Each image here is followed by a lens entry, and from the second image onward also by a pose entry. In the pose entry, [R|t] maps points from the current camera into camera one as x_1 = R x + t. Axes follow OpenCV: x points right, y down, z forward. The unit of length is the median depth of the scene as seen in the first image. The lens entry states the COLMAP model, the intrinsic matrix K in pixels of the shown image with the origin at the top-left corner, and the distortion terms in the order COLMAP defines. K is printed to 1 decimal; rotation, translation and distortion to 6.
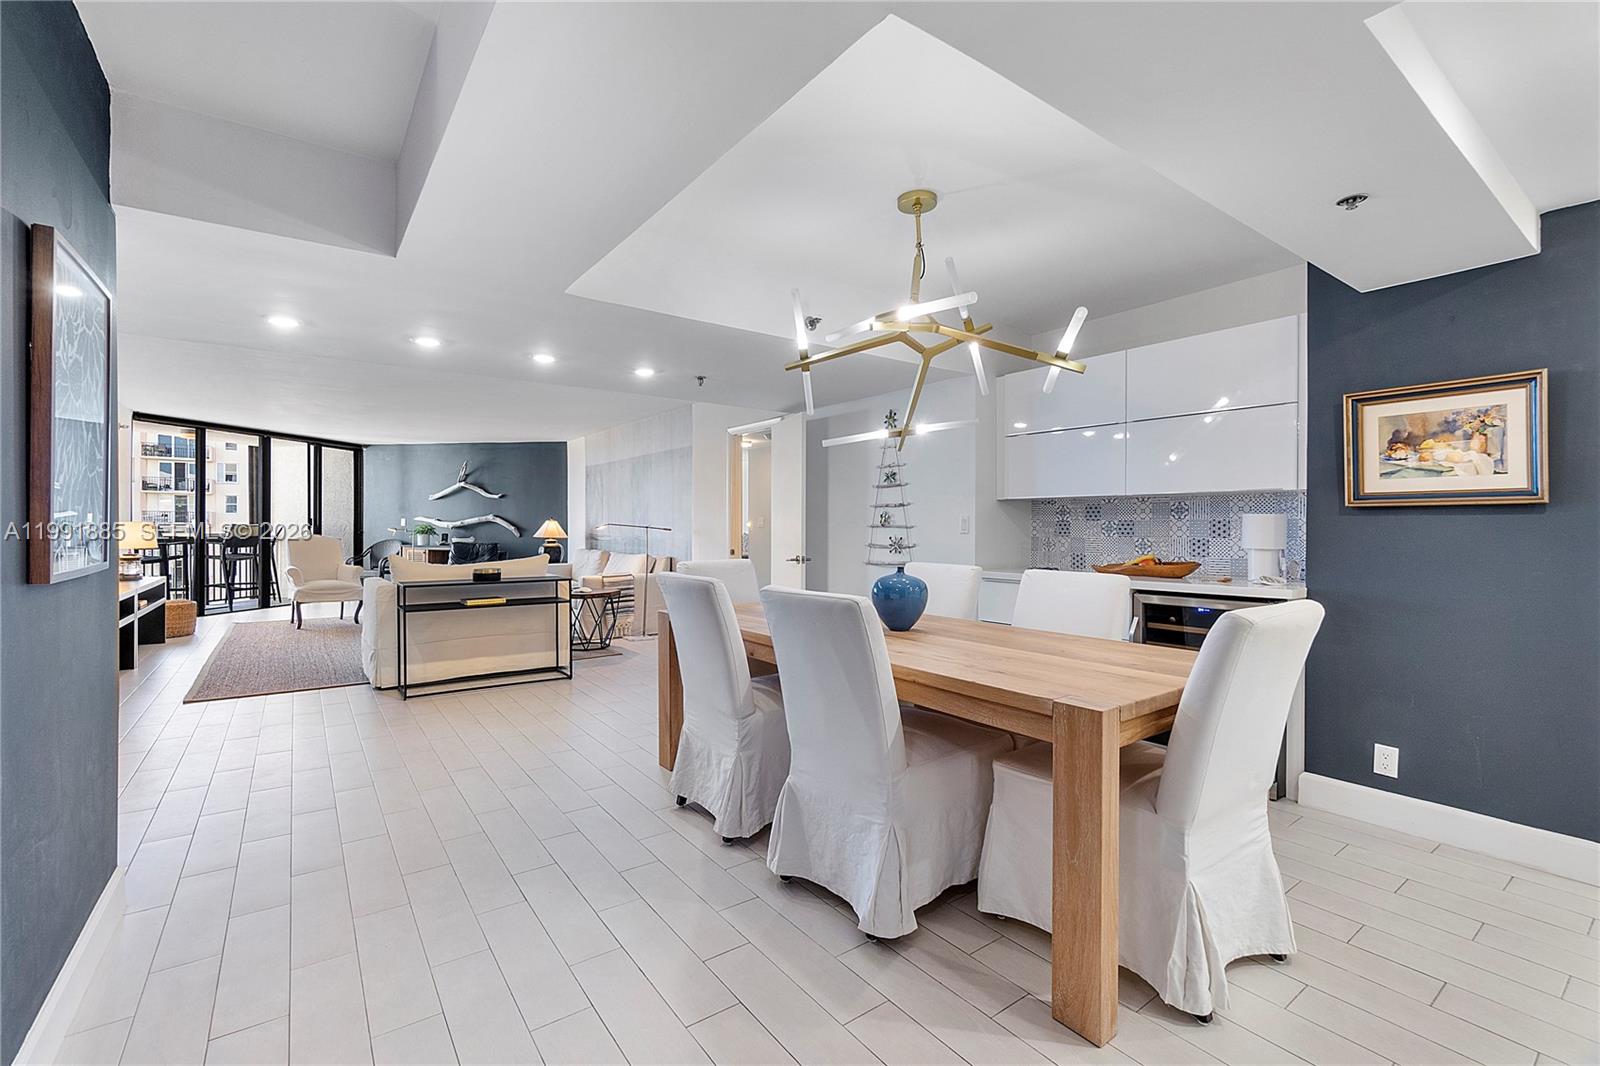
lens RADIAL K [[693.0, 0, 793.8], [0, 693.0, 529.6], [0, 0, 1]] dist [-0.002408, -0.000320]
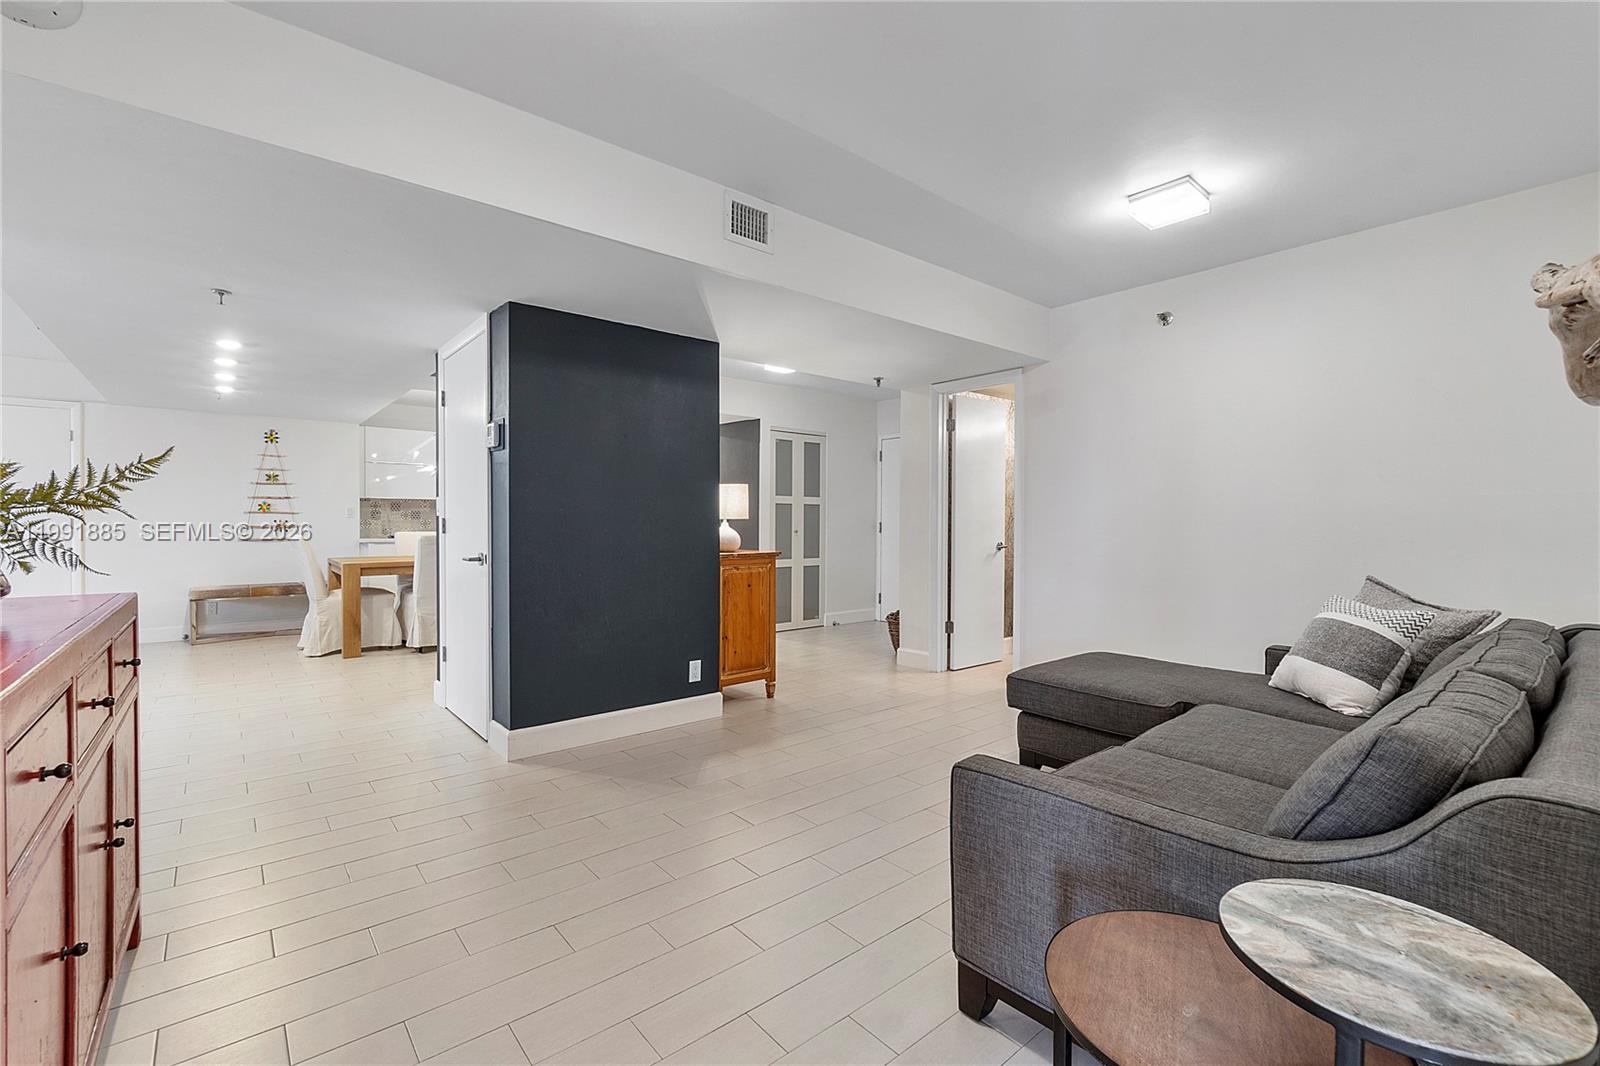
lens RADIAL K [[693.0, 0, 793.8], [0, 693.0, 529.6], [0, 0, 1]] dist [-0.002408, -0.000320]
pose [[-0.061134, -0.011394, 0.998065, -0.950894], [-0.003665, 0.999931, 0.011191, 0.007588], [-0.998123, -0.002973, -0.061171, 0.019455]]
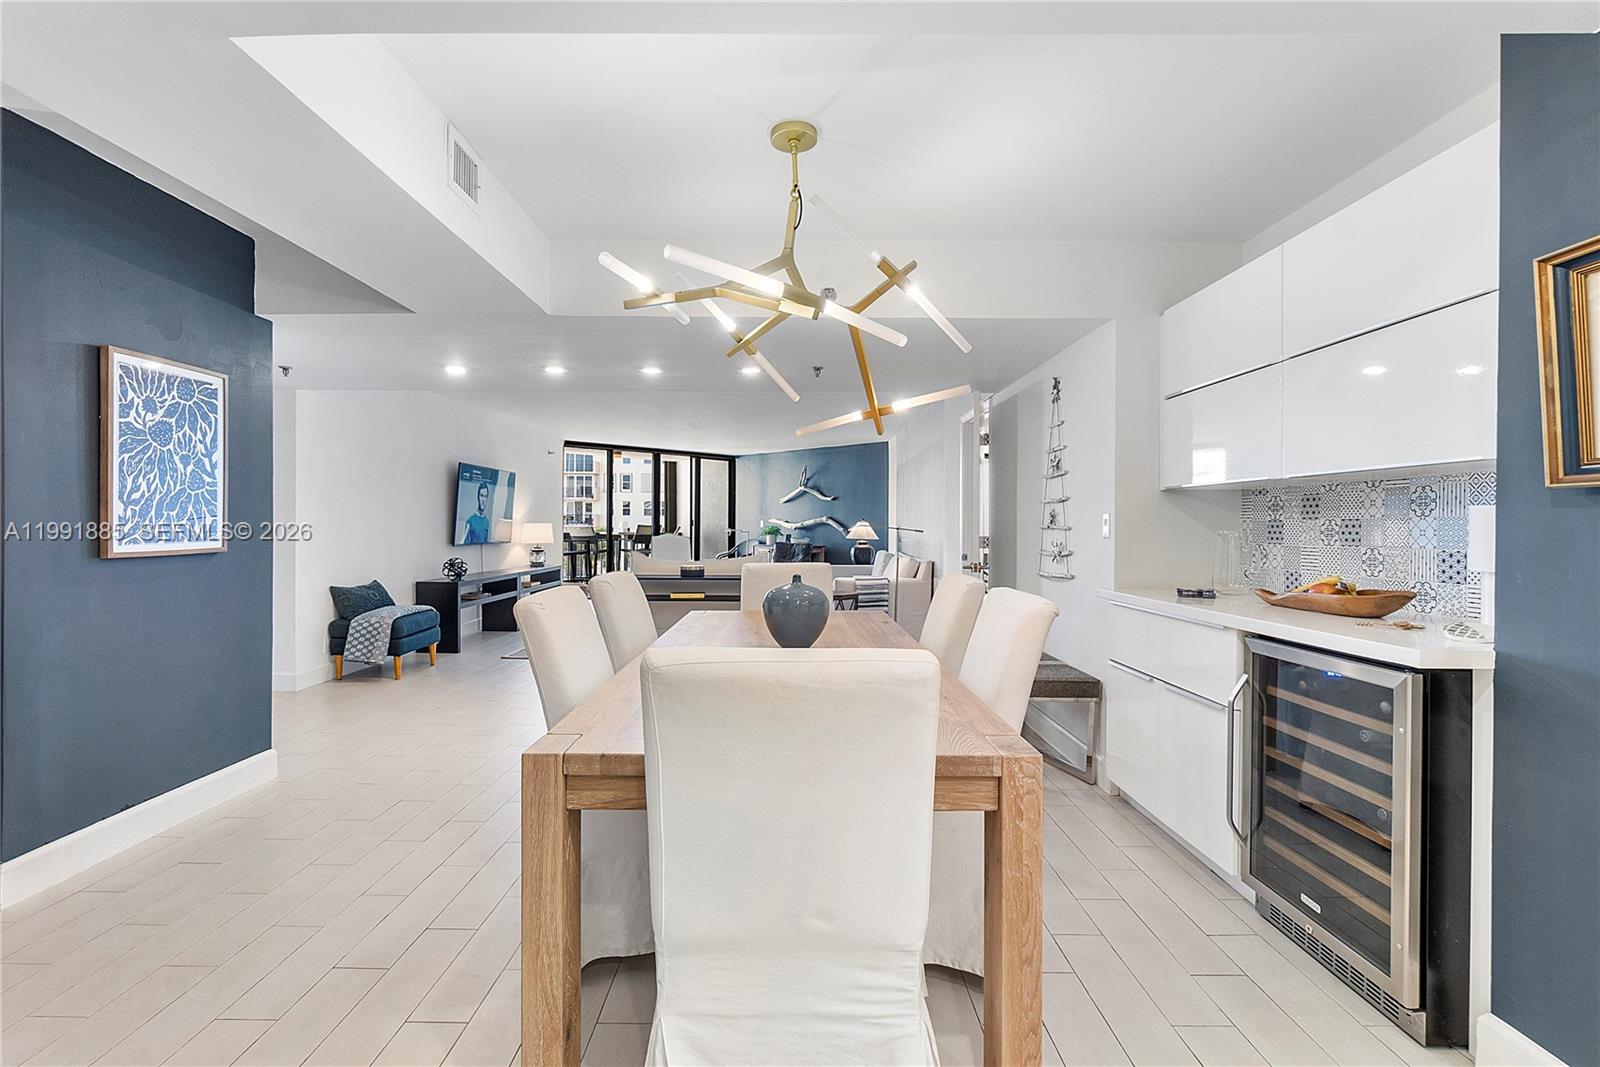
lens RADIAL K [[742.9, 0, 800.0], [0, 742.9, 533.5], [0, 0, 1]] dist [-0.002012, -0.000317]
pose [[0.810515, 0.007309, -0.585672, 0.281960], [-0.006107, 0.999973, 0.004028, -0.000206], [0.585686, 0.000312, 0.810538, 0.112341]]
